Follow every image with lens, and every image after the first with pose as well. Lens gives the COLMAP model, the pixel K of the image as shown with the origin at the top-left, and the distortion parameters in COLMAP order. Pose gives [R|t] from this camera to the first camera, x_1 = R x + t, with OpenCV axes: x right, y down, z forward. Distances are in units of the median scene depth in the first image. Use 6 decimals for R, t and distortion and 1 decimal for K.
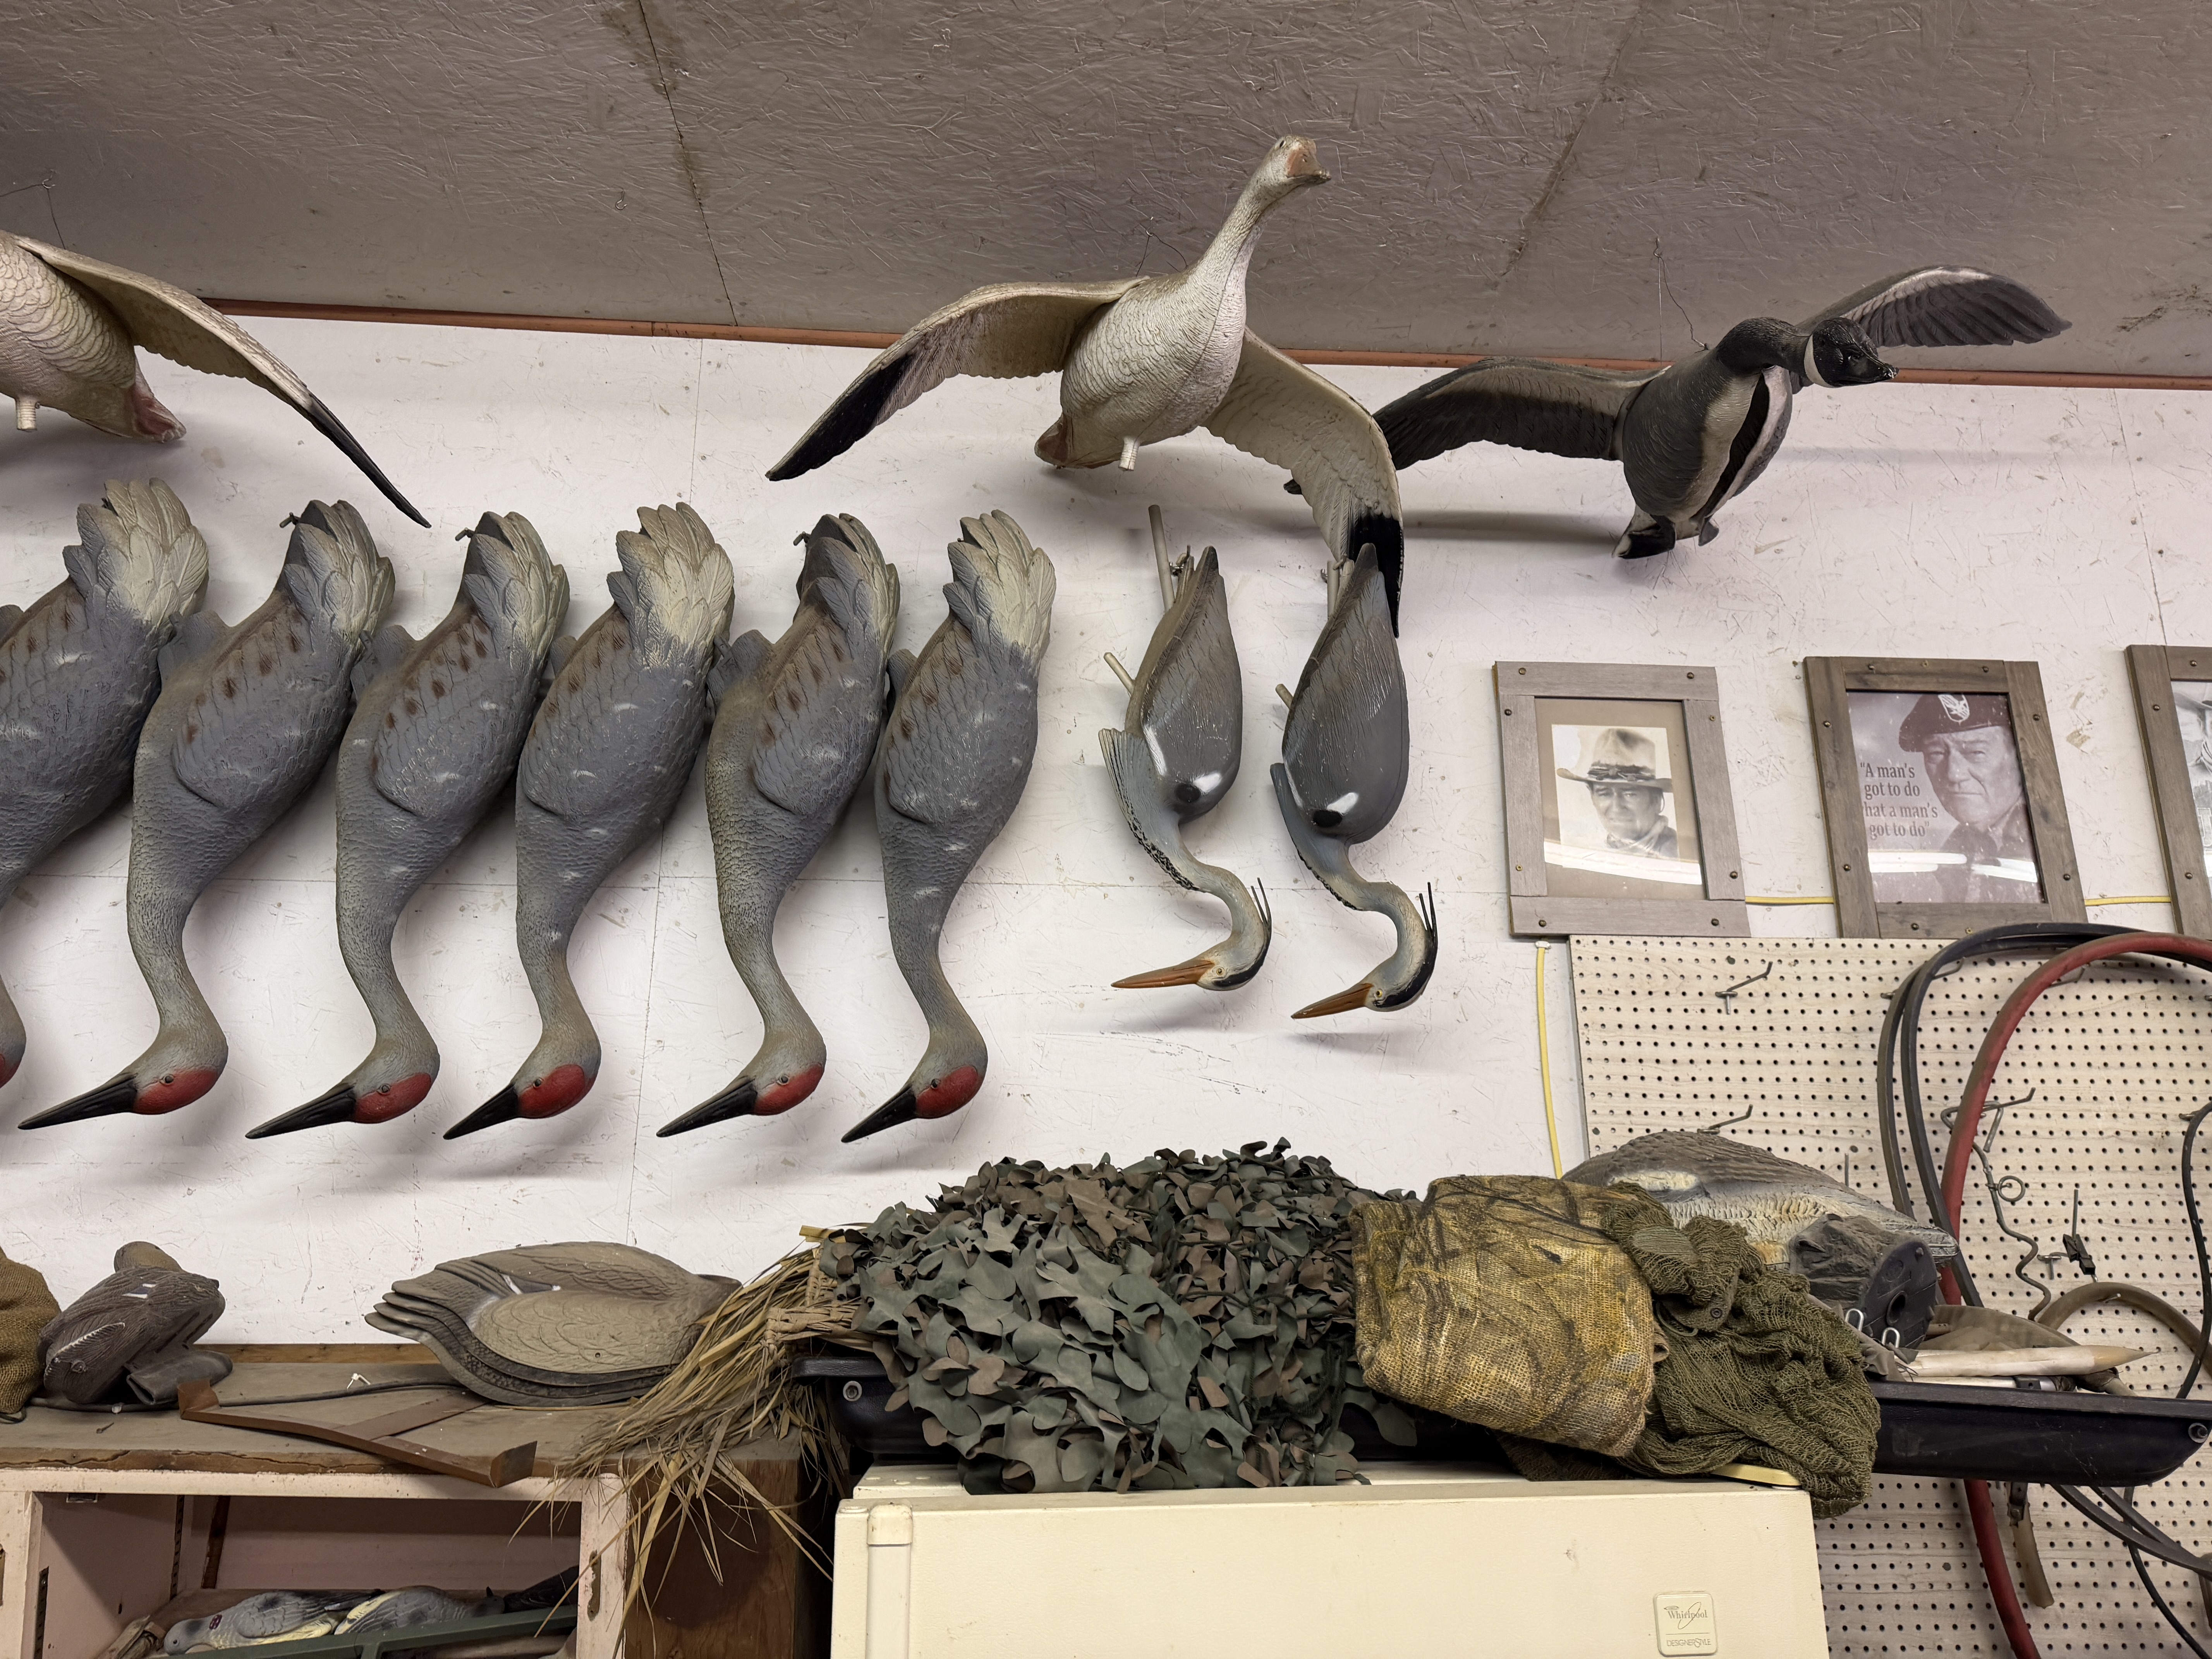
lens RADIAL K [[1509.2, 0, 1106.0], [0, 1509.2, 829.5], [0, 0, 1]] dist [0.001524, 0.000206]
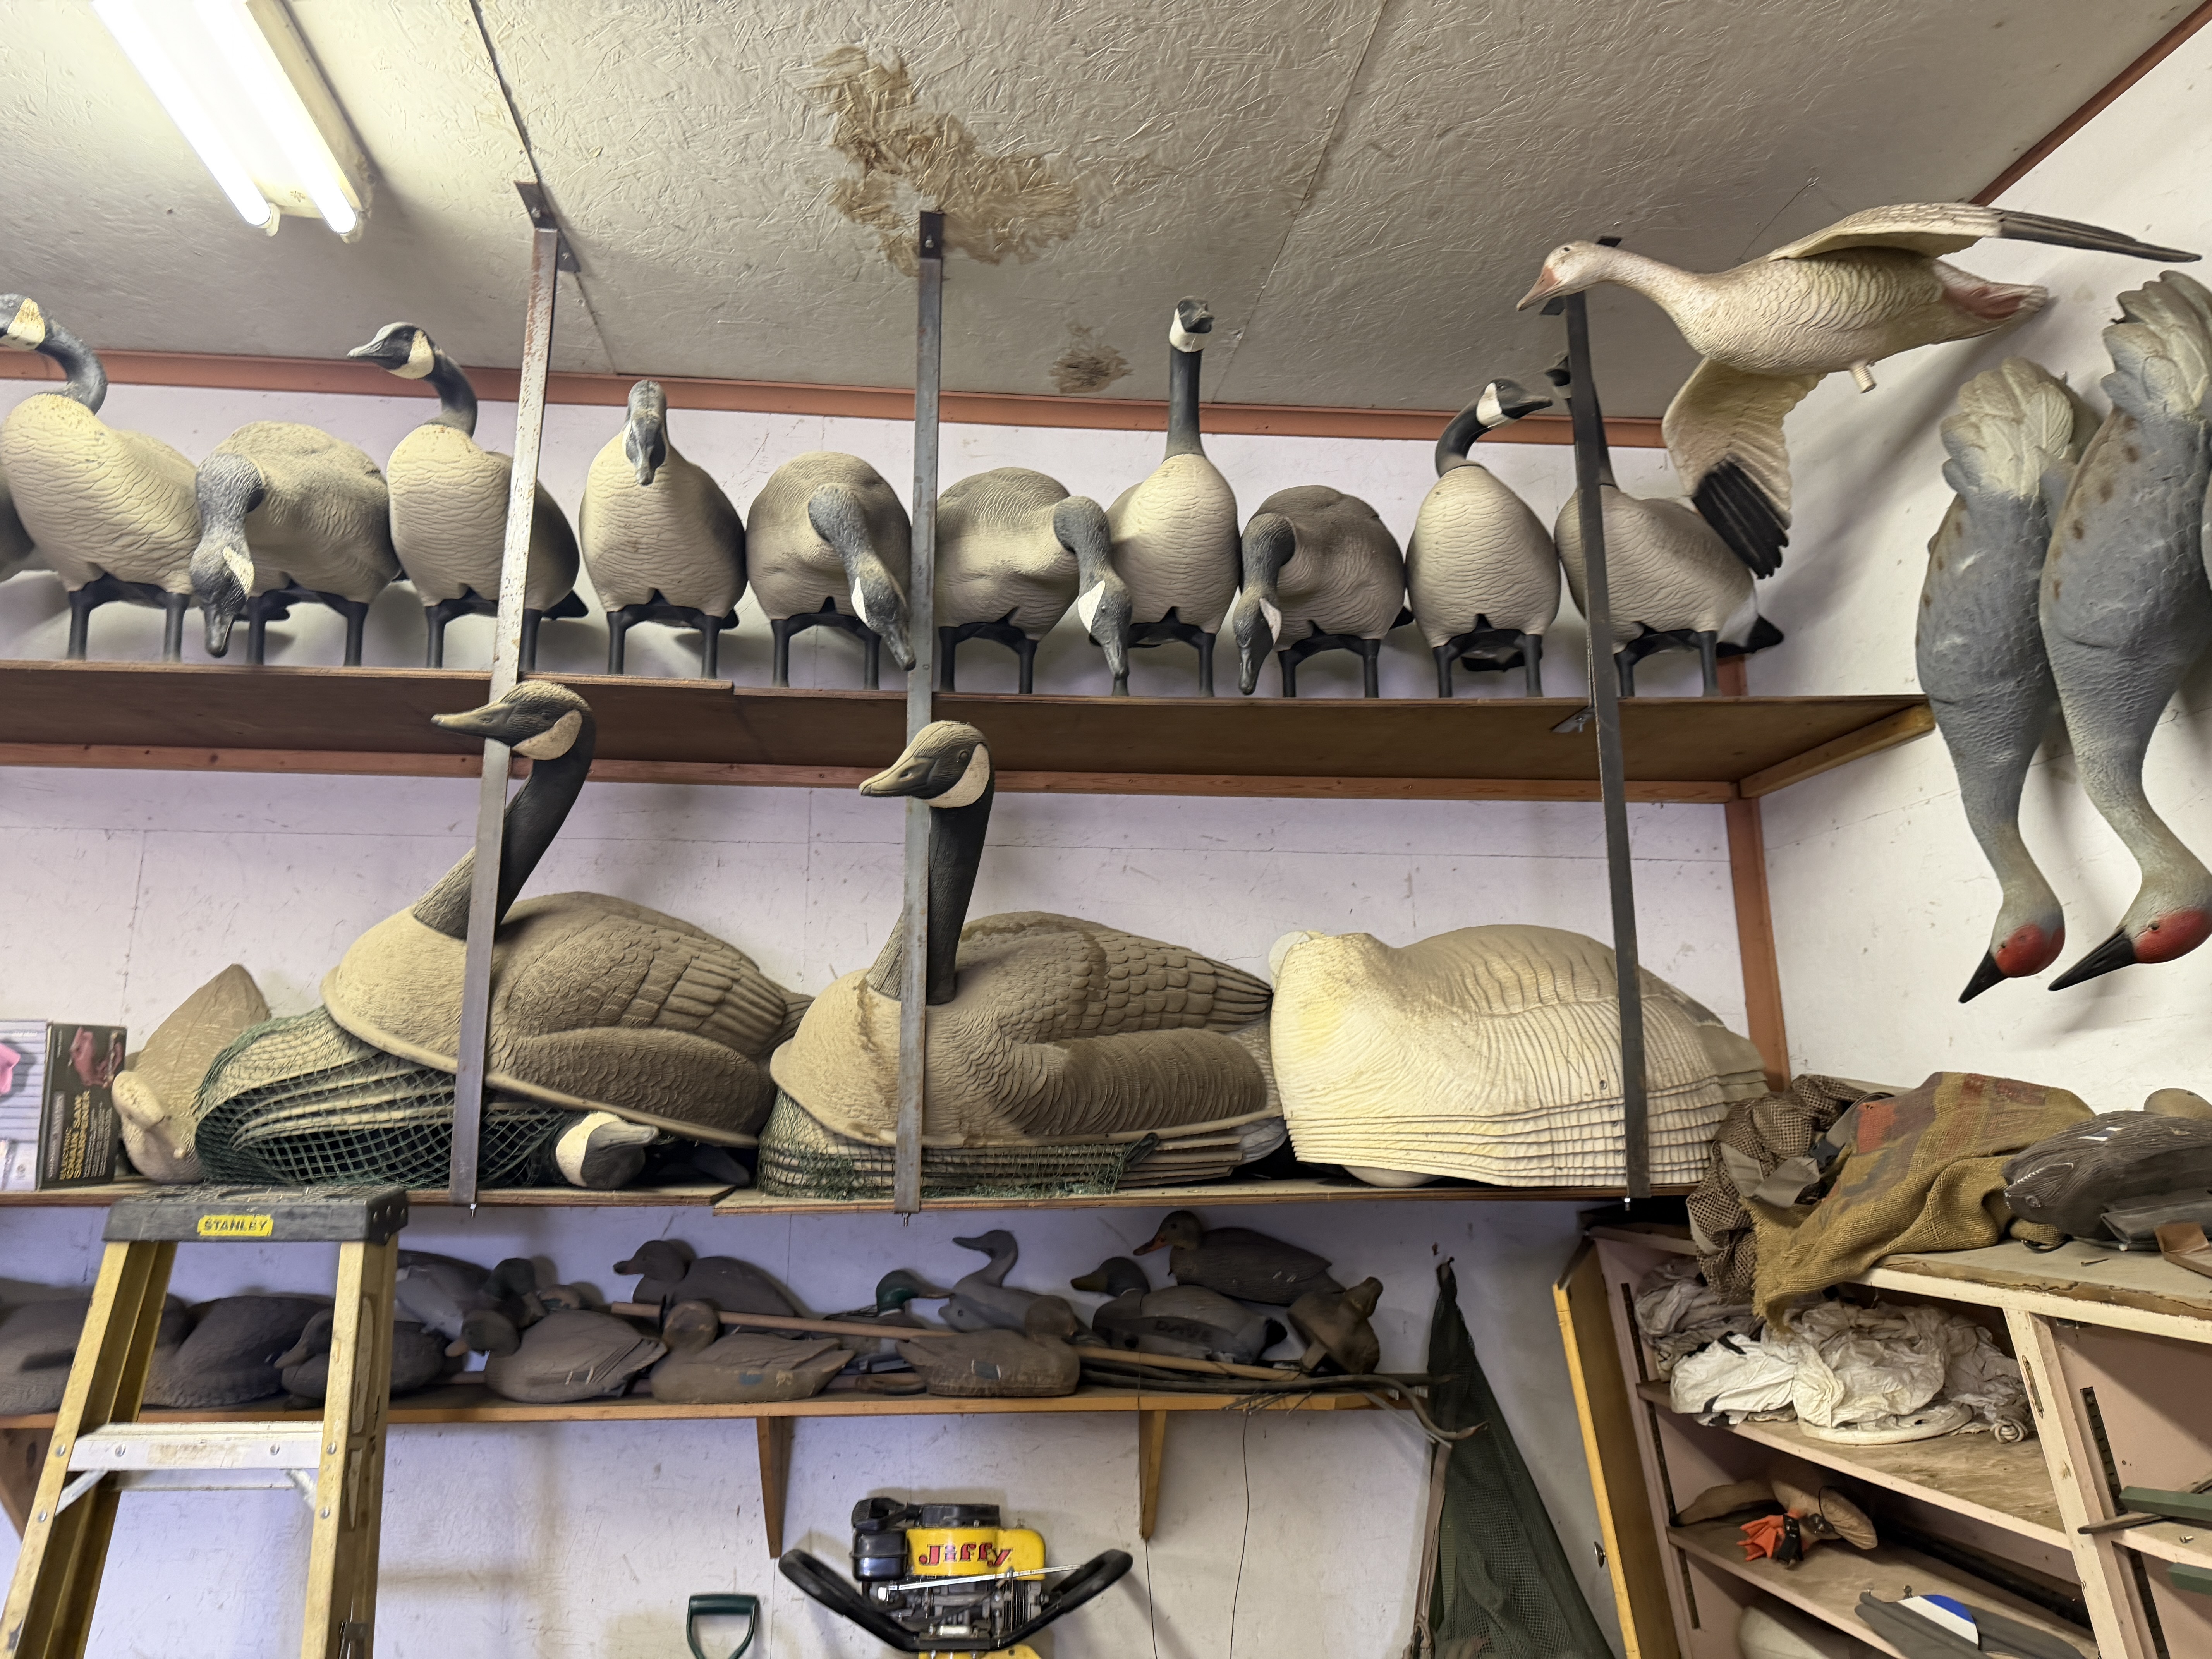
lens RADIAL K [[1509.2, 0, 1106.0], [0, 1509.2, 829.5], [0, 0, 1]] dist [0.001524, 0.000206]
pose [[0.120199, -0.208095, -0.970695, 0.244220], [0.285637, 0.943686, -0.166935, 0.071221], [0.950770, -0.257201, 0.172870, 0.189183]]
